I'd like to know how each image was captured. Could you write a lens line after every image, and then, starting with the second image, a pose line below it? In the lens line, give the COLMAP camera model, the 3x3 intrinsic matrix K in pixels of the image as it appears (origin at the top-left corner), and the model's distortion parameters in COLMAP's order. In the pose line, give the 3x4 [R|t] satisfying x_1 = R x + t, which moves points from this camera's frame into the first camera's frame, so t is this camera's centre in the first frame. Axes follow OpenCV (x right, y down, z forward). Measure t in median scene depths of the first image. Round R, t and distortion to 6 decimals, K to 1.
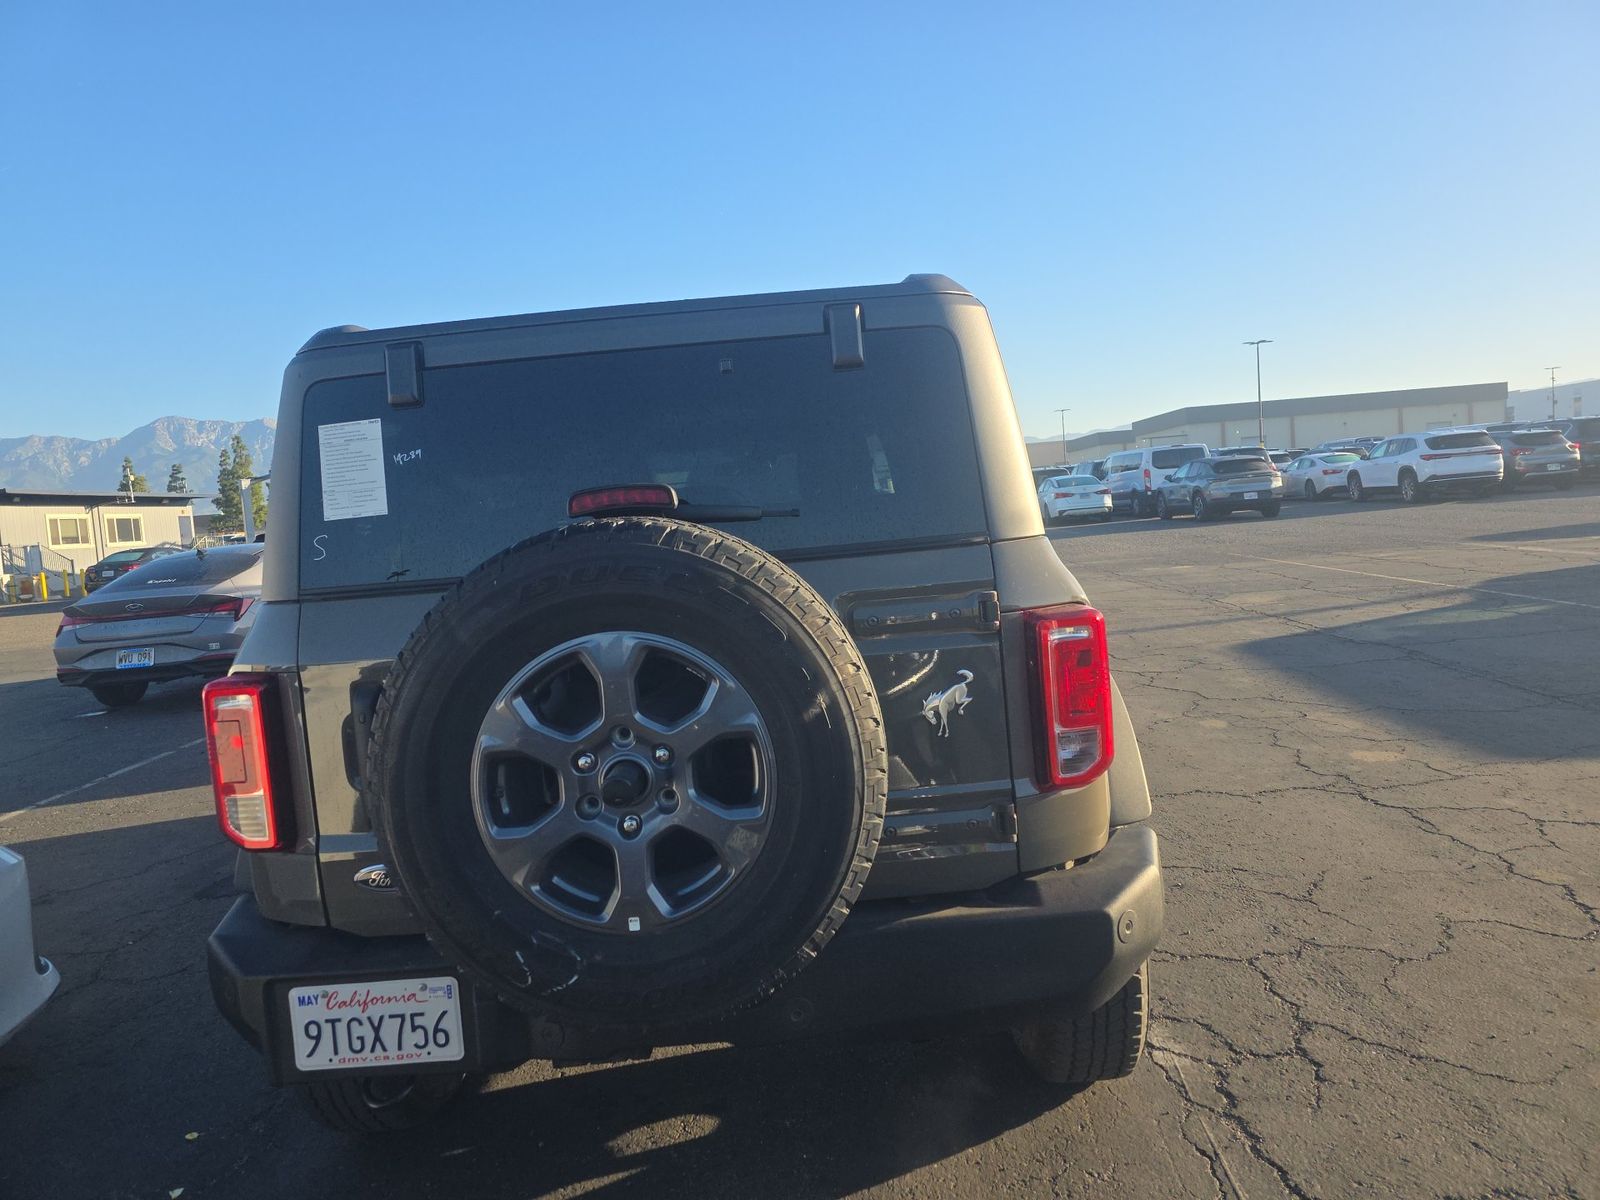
lens RADIAL K [[1100.5, 0, 795.0], [0, 1100.5, 596.7], [0, 0, 1]] dist [0.018682, -0.009117]
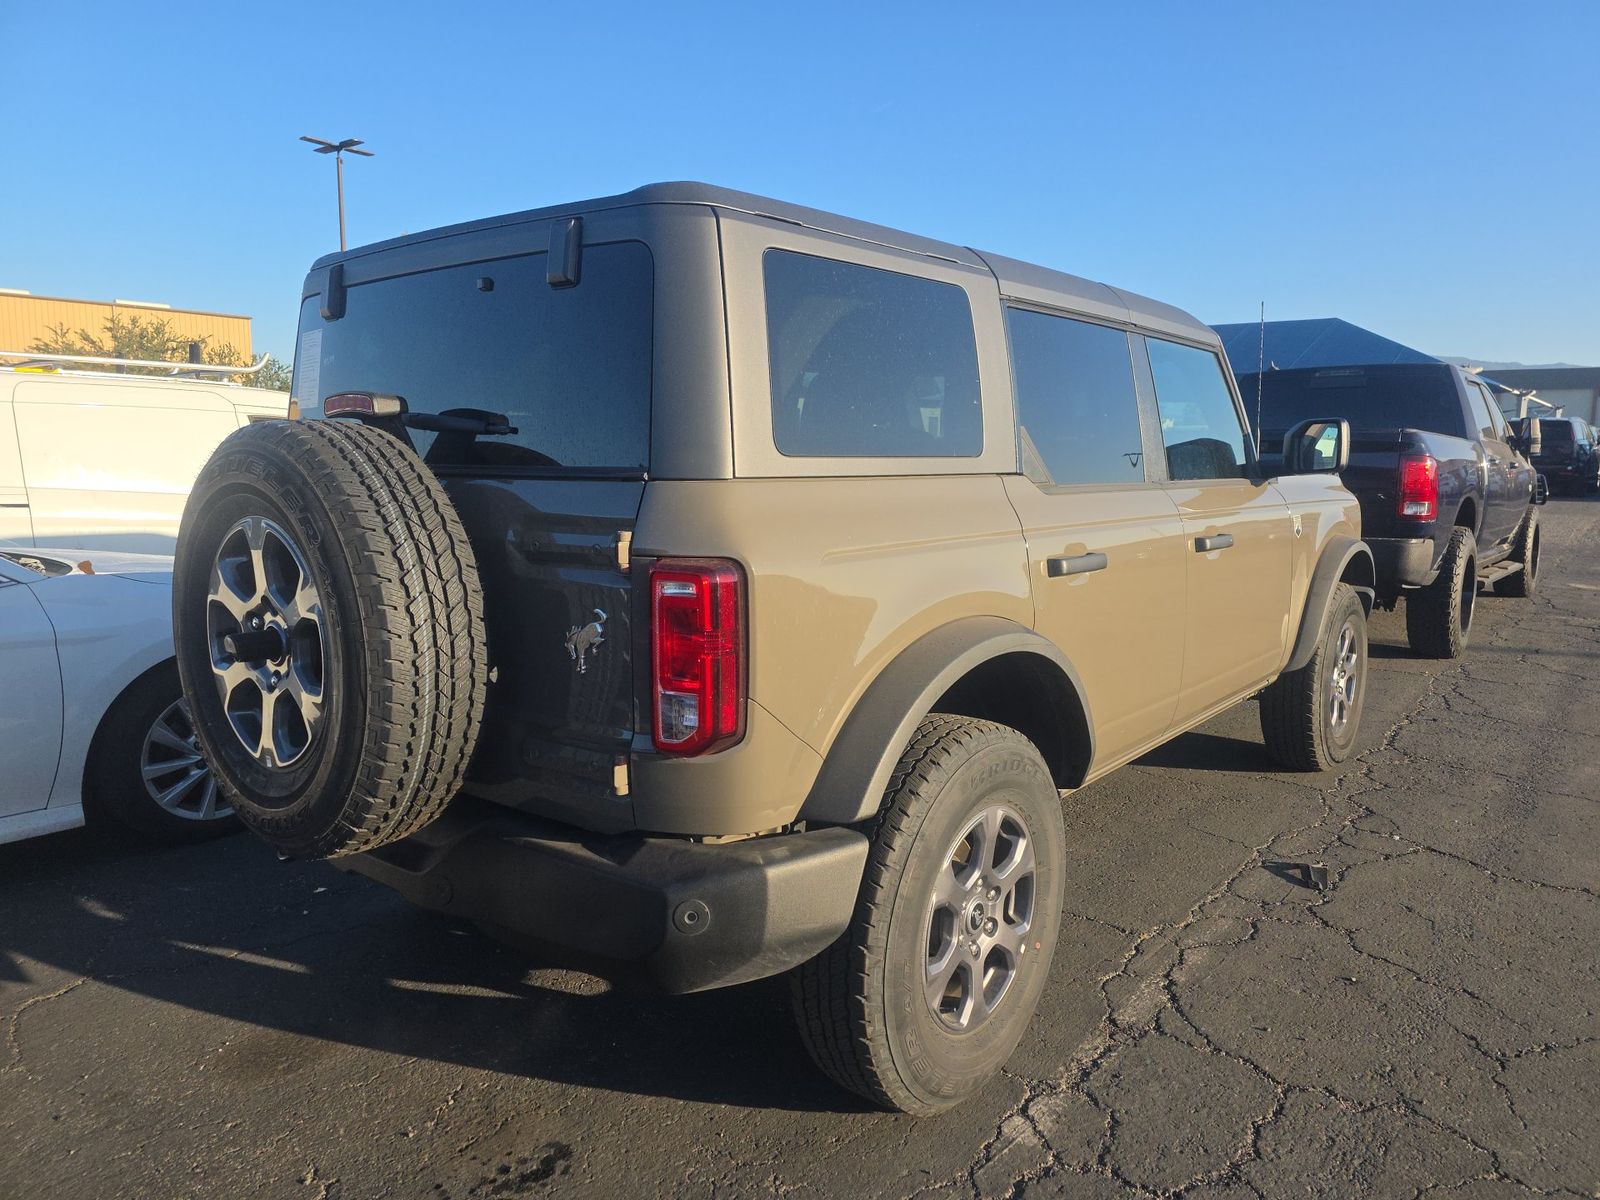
lens RADIAL K [[1100.5, 0, 801.7], [0, 1100.5, 606.1], [0, 0, 1]] dist [0.018682, -0.009117]
pose [[0.790117, 0.173493, -0.587890, 0.853420], [-0.119535, 0.984305, 0.129825, -0.081897], [0.601187, -0.032303, 0.798455, 0.332772]]
